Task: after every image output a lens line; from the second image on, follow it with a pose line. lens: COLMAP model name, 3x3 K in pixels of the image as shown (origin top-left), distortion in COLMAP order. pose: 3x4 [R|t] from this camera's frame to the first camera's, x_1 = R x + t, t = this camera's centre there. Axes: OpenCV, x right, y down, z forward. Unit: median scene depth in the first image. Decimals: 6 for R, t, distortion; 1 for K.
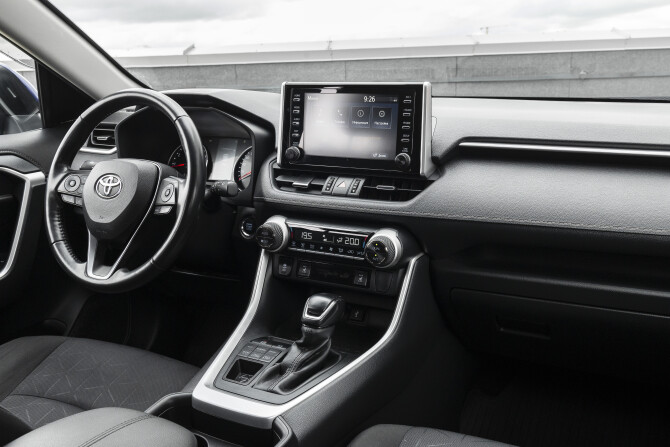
lens RADIAL K [[644.2, 0, 335.0], [0, 644.2, 223.5], [0, 0, 1]] dist [0.004068, 0.001544]
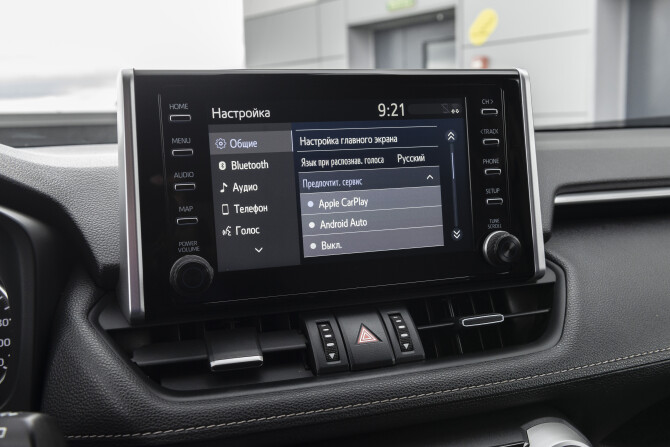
lens RADIAL K [[670.0, 0, 342.9], [0, 670.0, 223.9], [0, 0, 1]] dist [-0.013621, -0.008959]
pose [[0.700714, -0.099241, 0.706506, -0.271662], [0.194465, 0.979349, -0.055304, -0.107576], [-0.686428, 0.176144, 0.705542, 0.745561]]
